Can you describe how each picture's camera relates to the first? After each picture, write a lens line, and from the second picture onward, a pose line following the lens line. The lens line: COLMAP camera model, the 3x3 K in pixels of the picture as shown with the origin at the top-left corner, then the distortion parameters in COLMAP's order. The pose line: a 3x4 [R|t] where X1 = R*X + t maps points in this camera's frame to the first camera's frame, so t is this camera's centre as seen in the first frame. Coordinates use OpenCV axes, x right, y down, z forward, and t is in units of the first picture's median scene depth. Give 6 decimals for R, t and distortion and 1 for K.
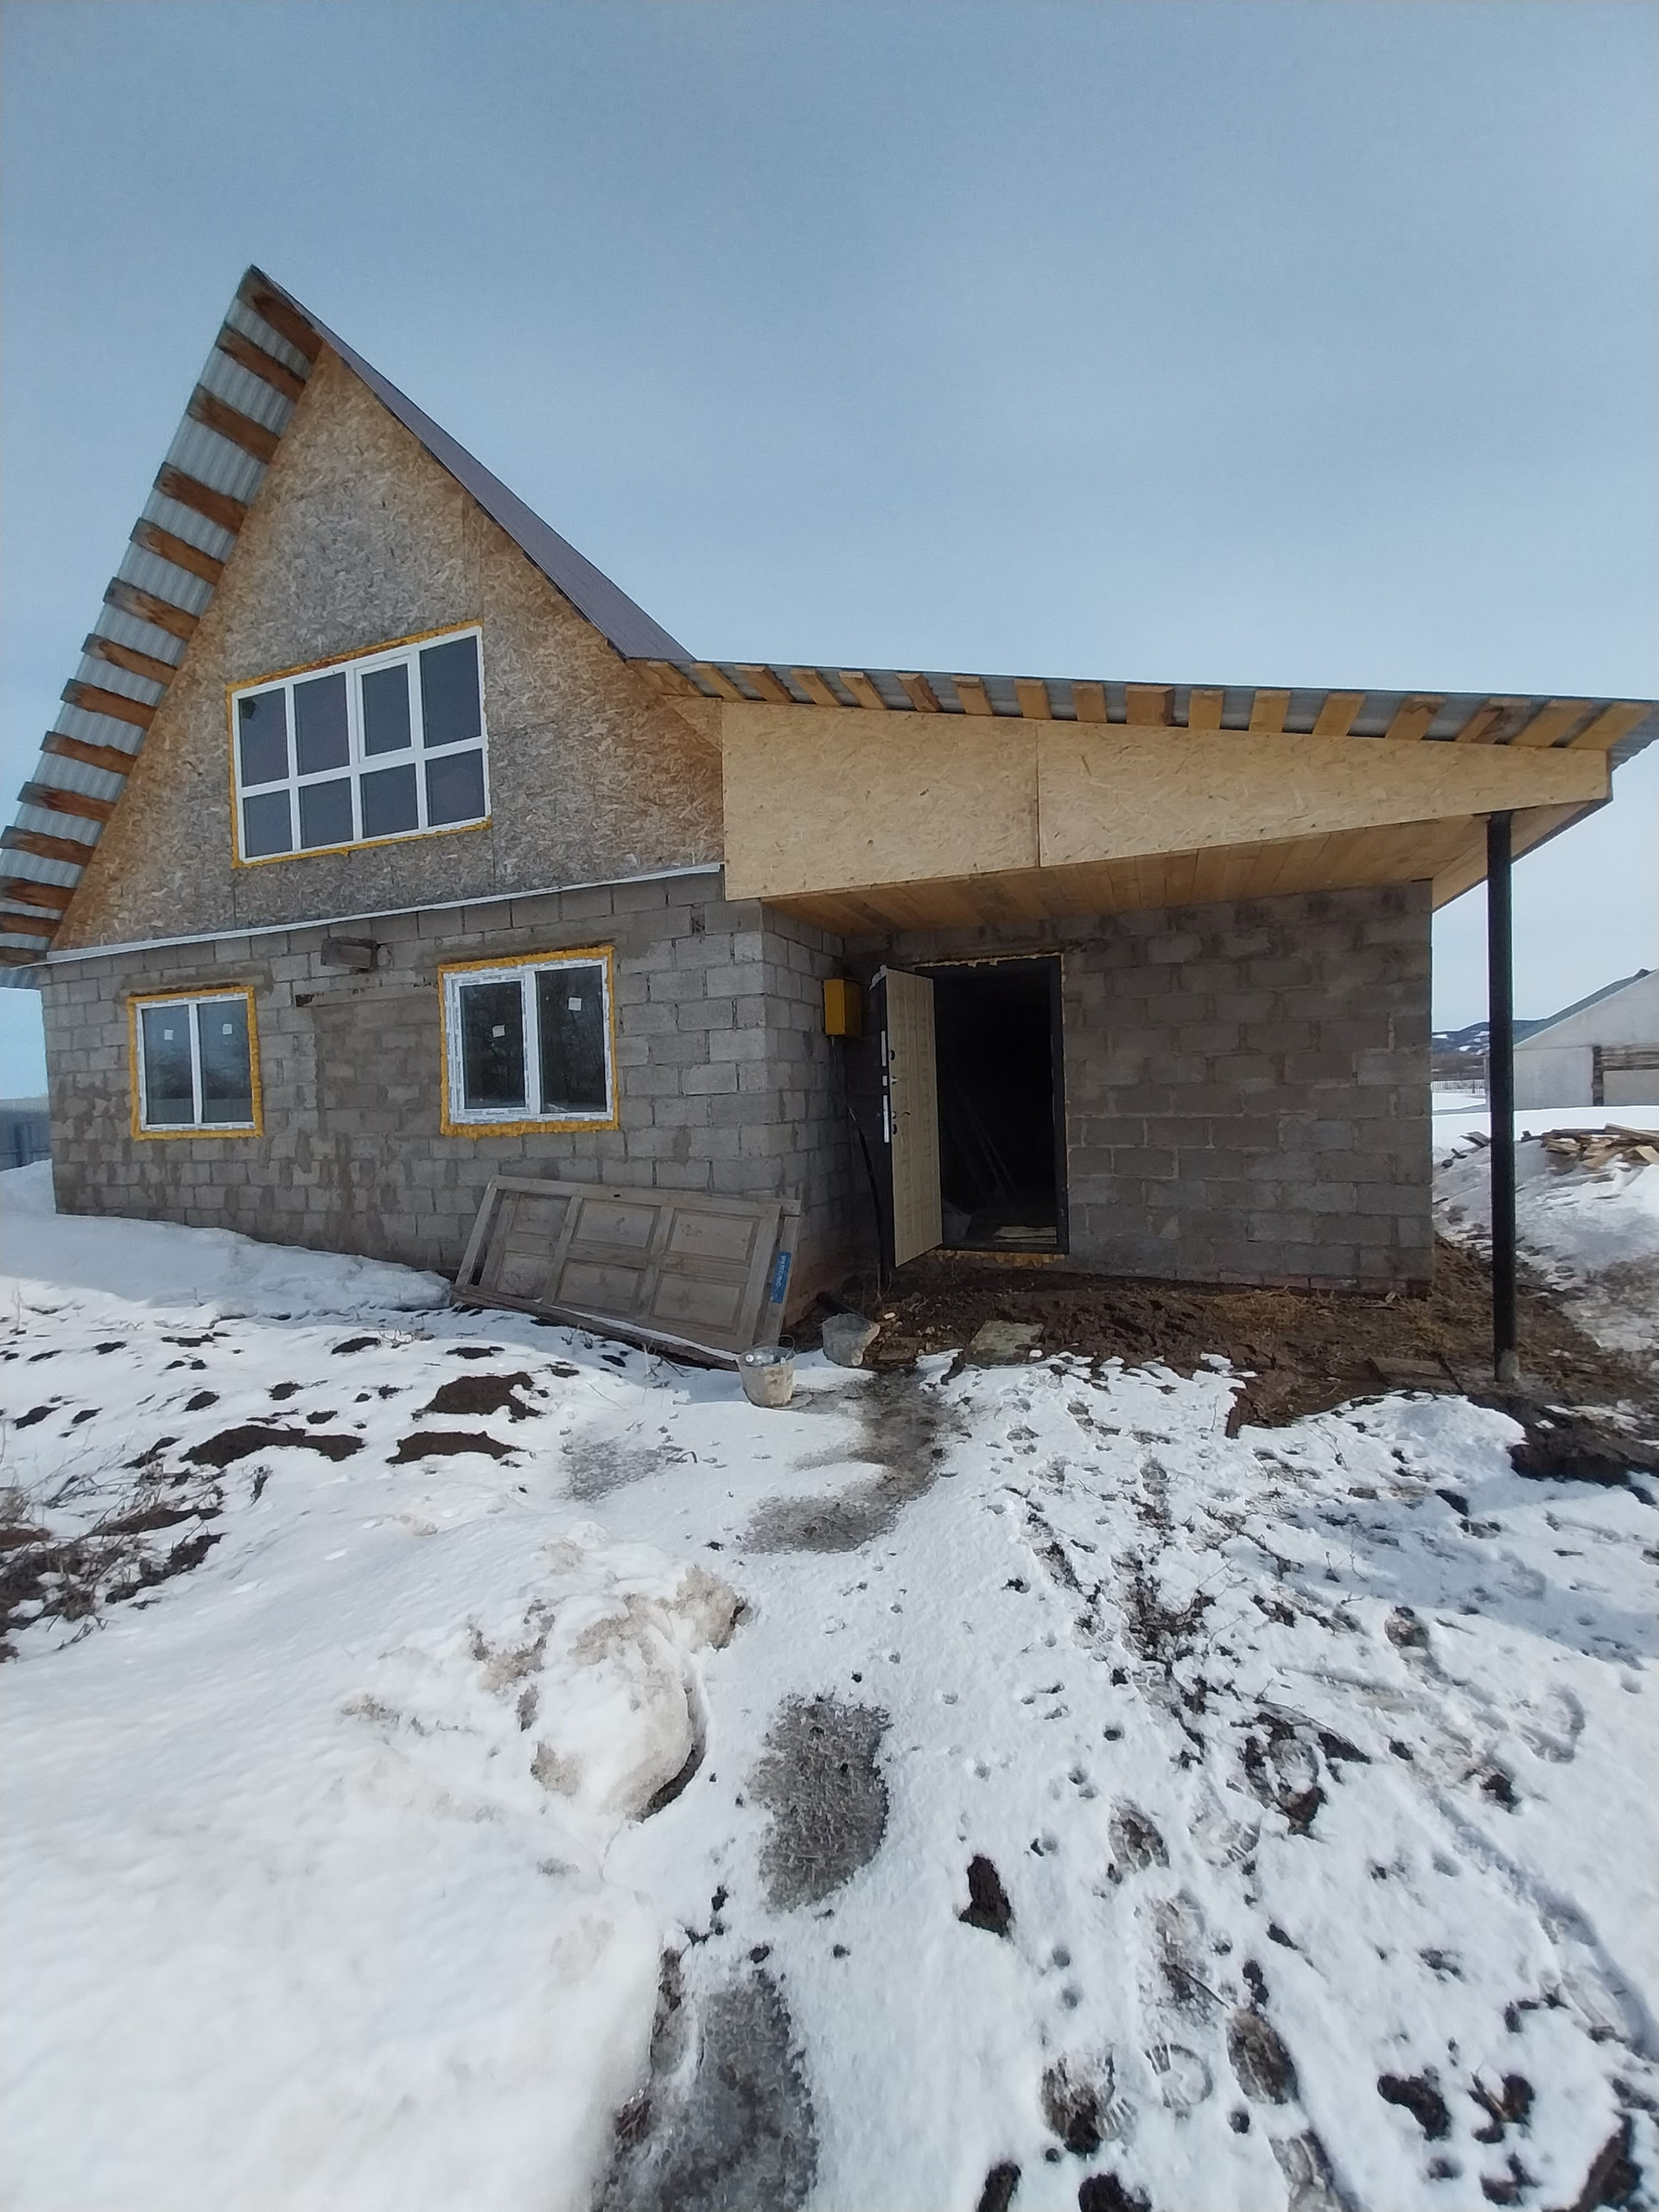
lens RADIAL K [[834.9, 0, 829.5], [0, 834.9, 1106.0], [0, 0, 1]] dist [0.010992, -0.000117]
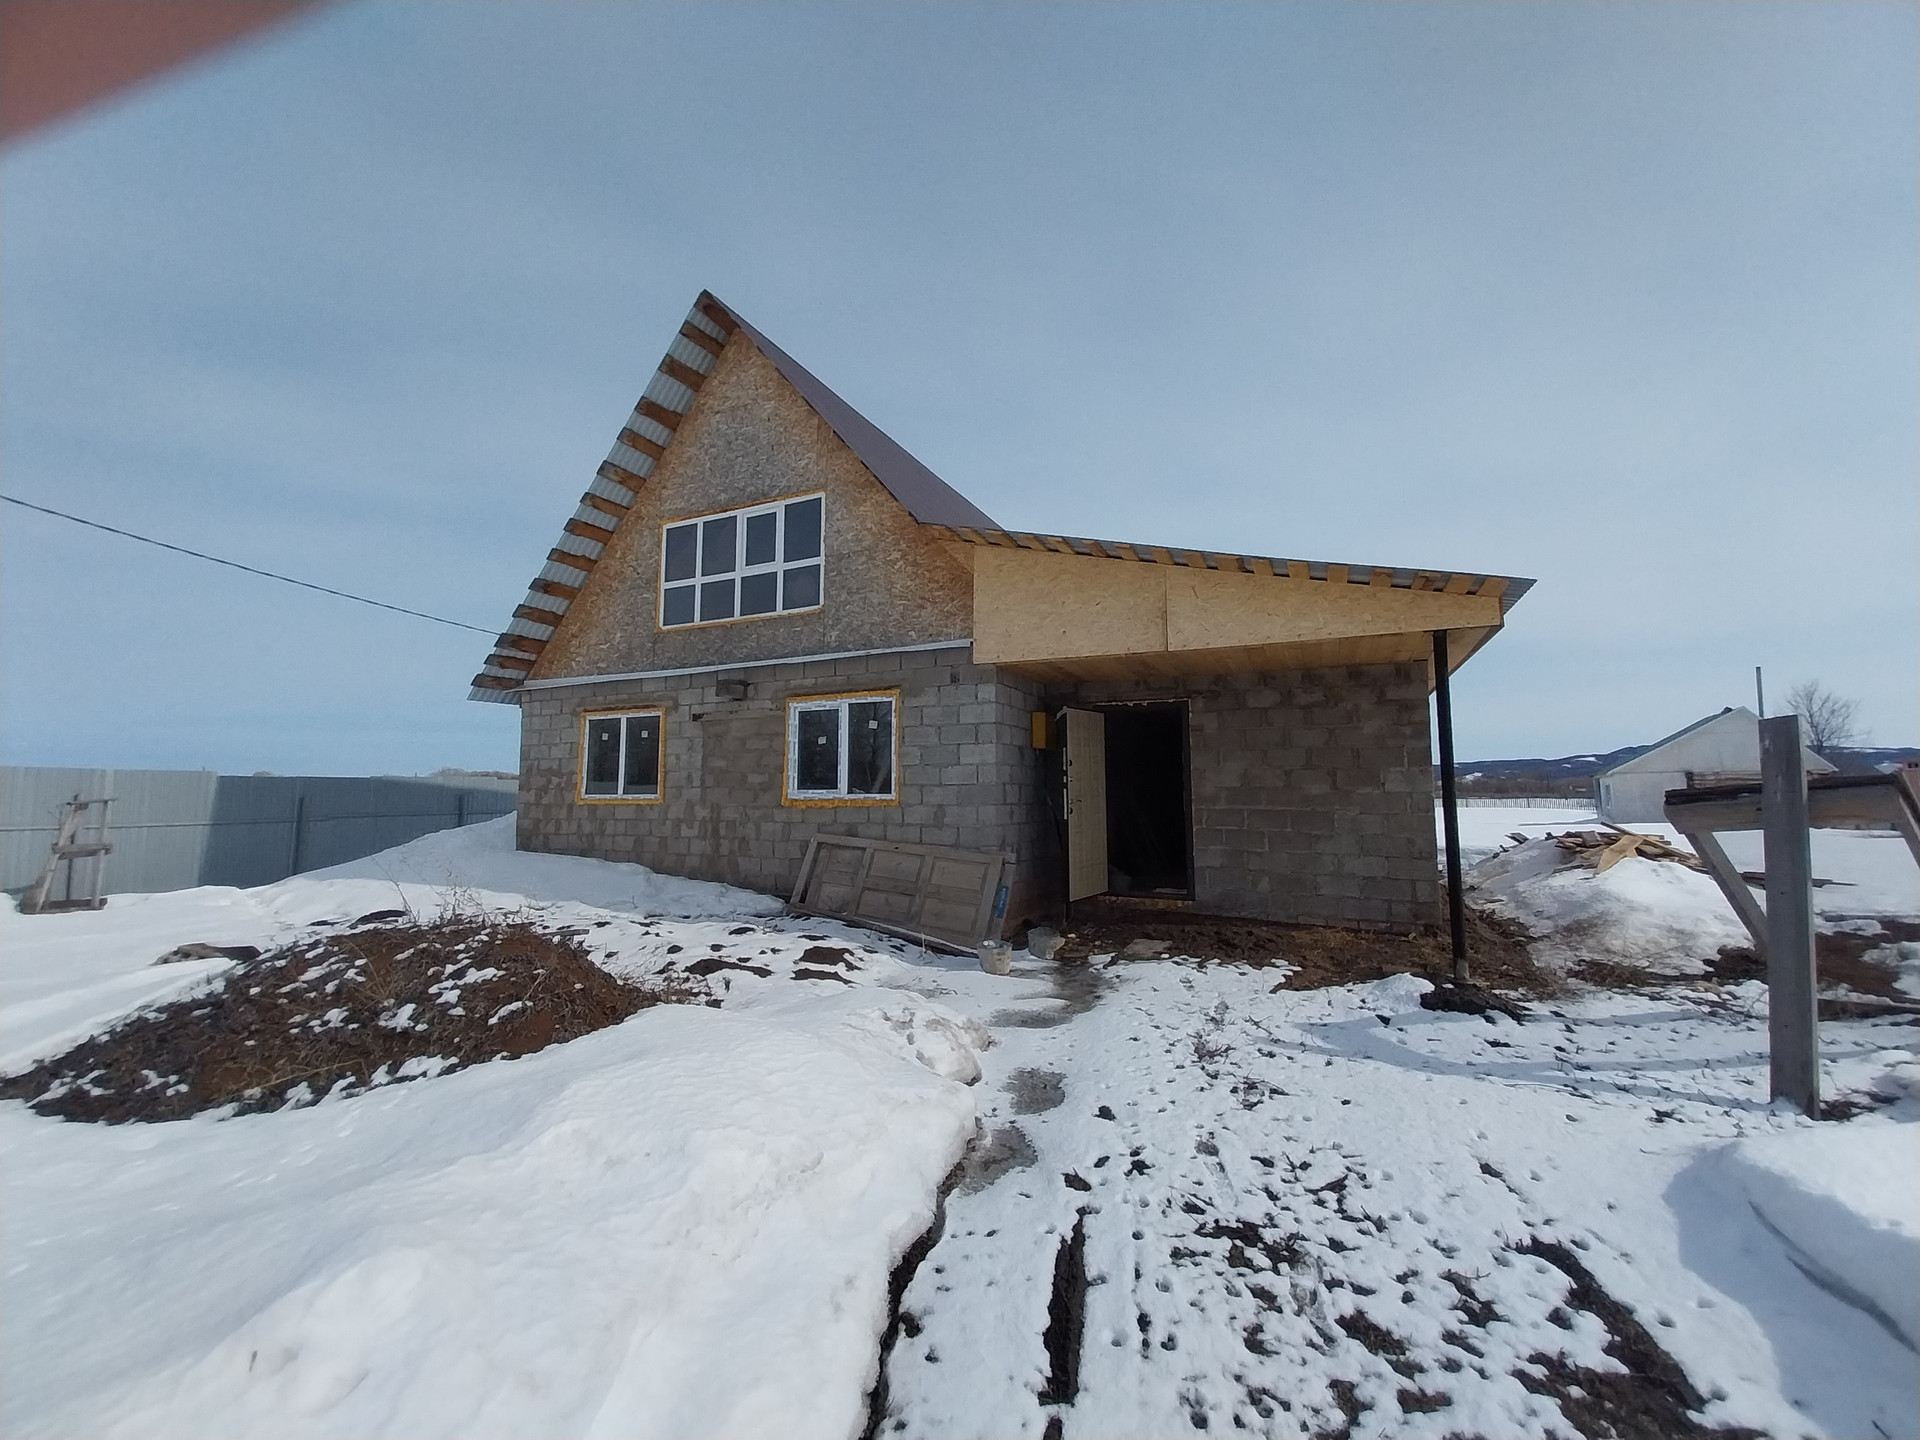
lens RADIAL K [[724.7, 0, 964.6], [0, 724.7, 720.1], [0, 0, 1]] dist [0.010992, -0.000117]
pose [[0.996224, 0.023189, -0.083671, -0.019806], [-0.032662, 0.992980, -0.113681, 0.020021], [0.080447, 0.115985, 0.989988, -0.353825]]
